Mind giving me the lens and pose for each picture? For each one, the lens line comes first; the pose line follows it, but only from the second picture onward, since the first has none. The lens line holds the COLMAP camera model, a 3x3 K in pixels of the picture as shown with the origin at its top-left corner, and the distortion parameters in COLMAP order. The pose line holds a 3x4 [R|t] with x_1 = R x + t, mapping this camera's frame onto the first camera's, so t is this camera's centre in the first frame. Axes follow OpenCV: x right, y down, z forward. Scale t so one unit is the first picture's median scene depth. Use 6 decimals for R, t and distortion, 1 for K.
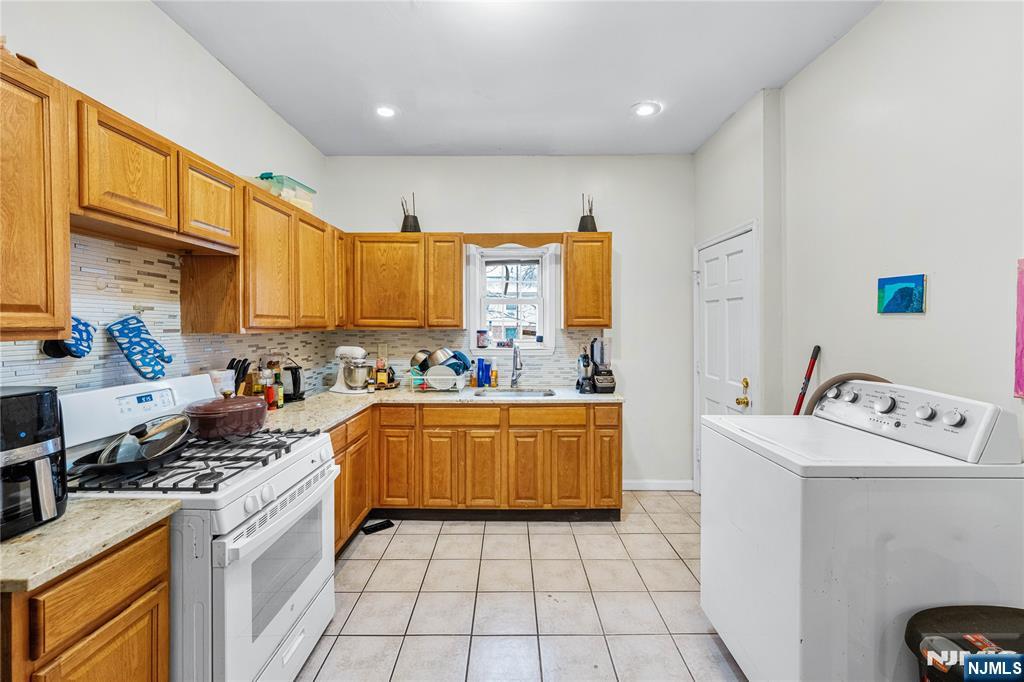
lens RADIAL K [[398.5, 0, 516.1], [0, 398.5, 332.6], [0, 0, 1]] dist [0.003076, -0.000016]
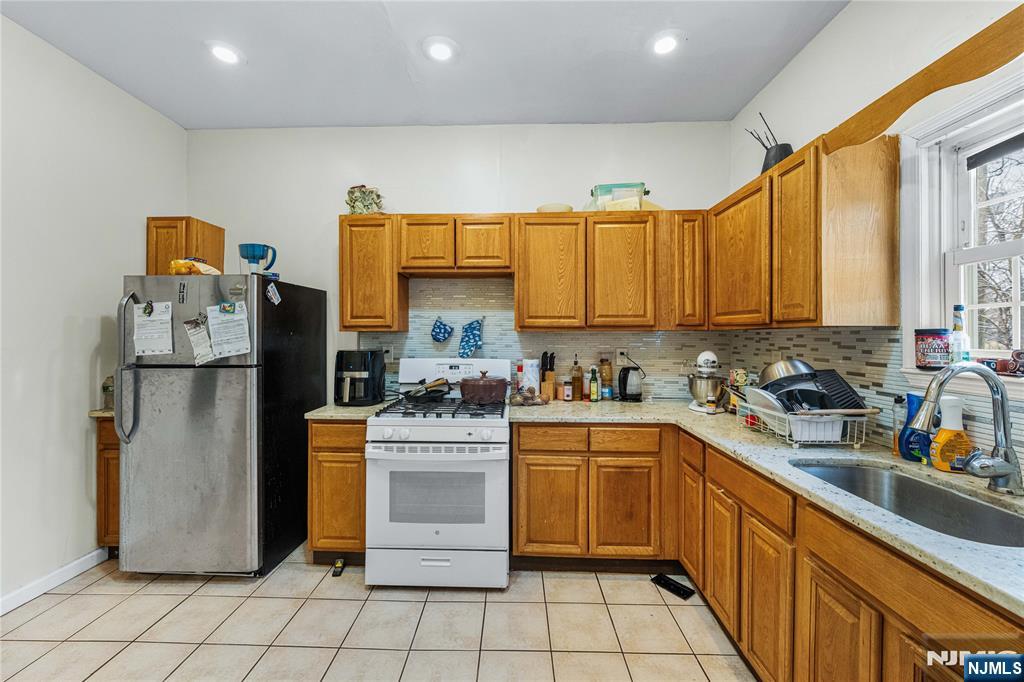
lens RADIAL K [[398.5, 0, 513.5], [0, 398.5, 335.3], [0, 0, 1]] dist [0.003076, -0.000016]
pose [[-0.019846, -0.000091, -0.999803, 0.488420], [-0.018898, 0.999821, 0.000284, 0.012956], [0.999624, 0.018900, -0.019844, 0.799546]]
